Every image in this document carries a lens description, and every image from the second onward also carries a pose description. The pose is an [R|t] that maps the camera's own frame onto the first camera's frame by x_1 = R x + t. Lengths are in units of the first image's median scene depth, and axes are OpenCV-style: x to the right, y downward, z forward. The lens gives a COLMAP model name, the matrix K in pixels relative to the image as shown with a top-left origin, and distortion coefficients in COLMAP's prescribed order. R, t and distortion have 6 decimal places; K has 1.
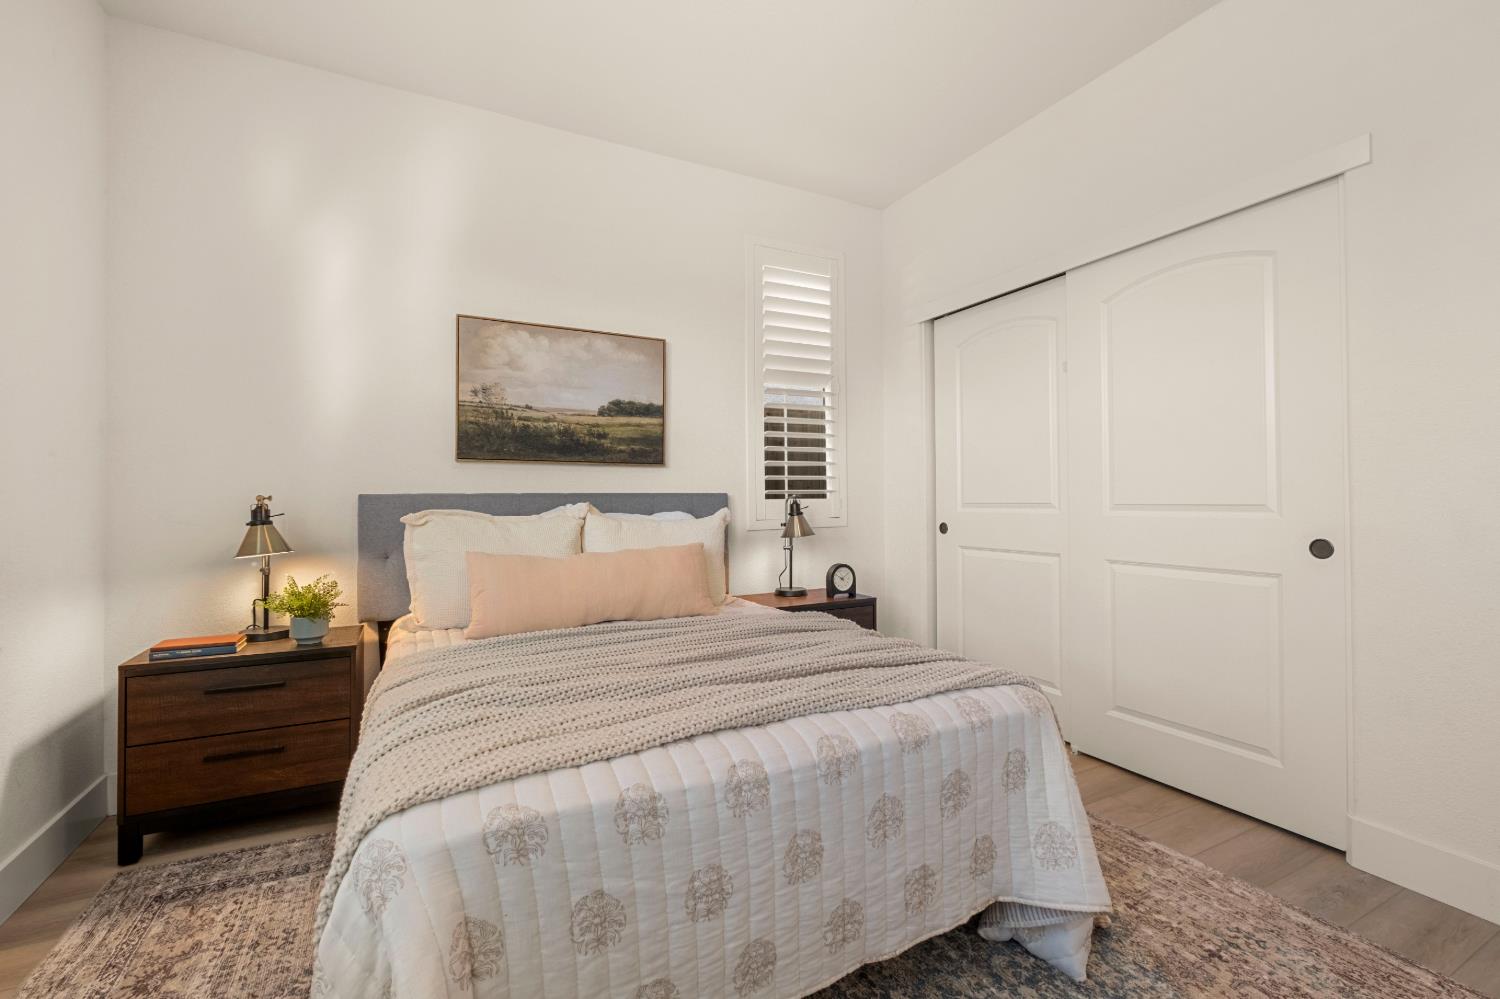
lens RADIAL K [[644.0, 0, 756.5], [0, 644.0, 493.6], [0, 0, 1]] dist [-0.008960, 0.001991]
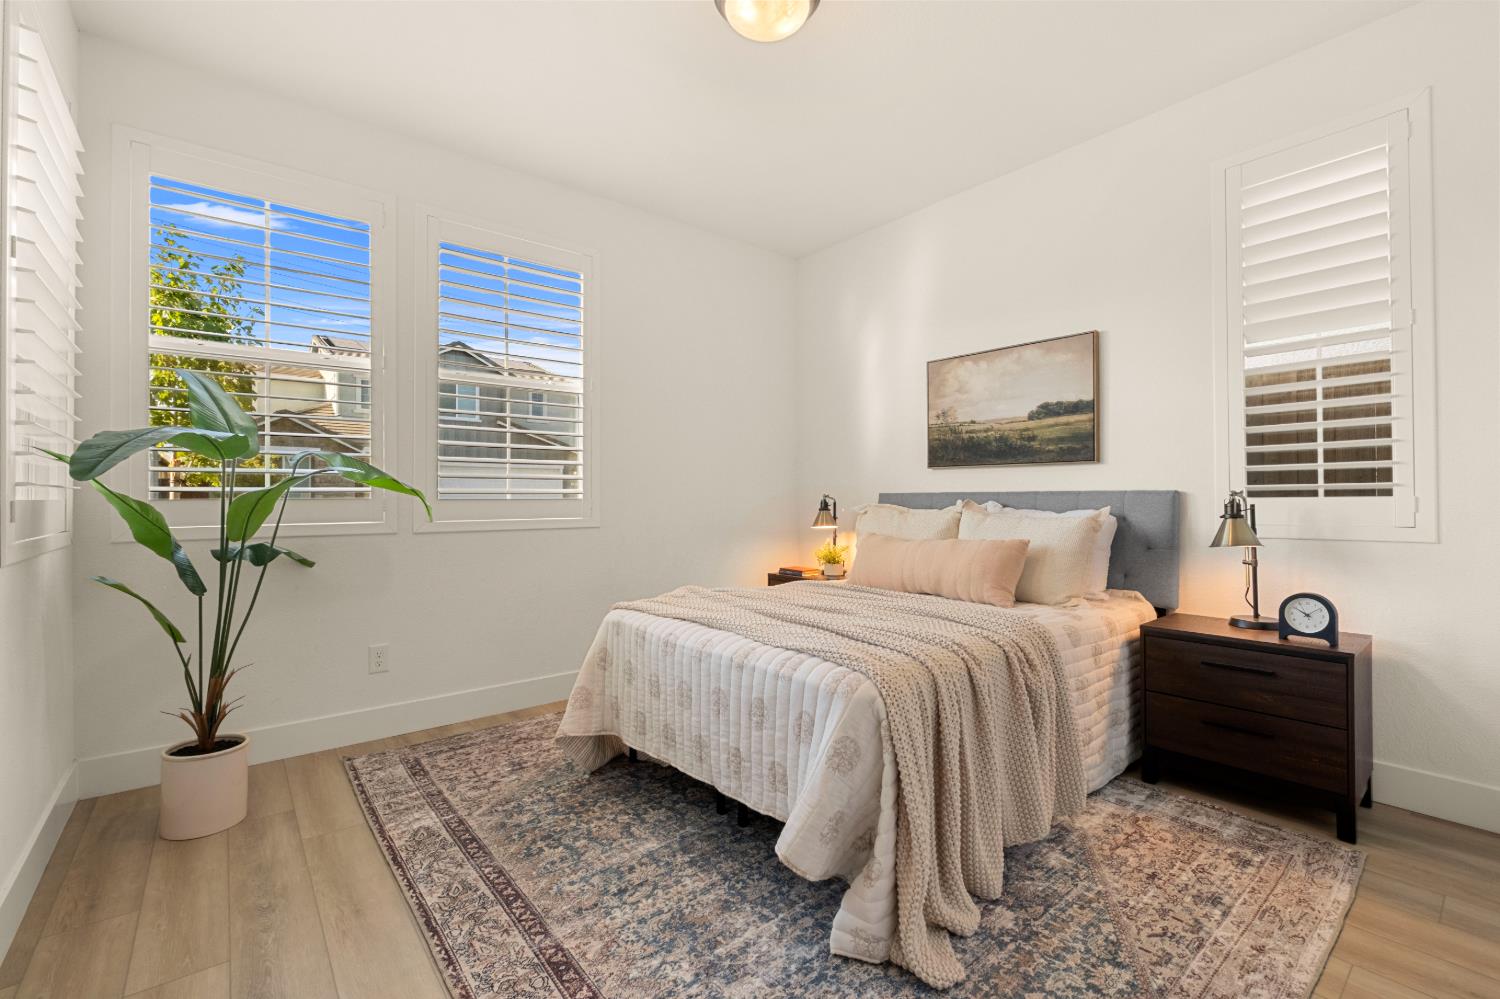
lens RADIAL K [[644.0, 0, 751.2], [0, 644.0, 493.3], [0, 0, 1]] dist [-0.008960, 0.001991]
pose [[0.210338, -0.001230, -0.977628, 0.720761], [0.009507, 0.999955, 0.000787, -0.002393], [0.977583, -0.009460, 0.210340, 0.307169]]
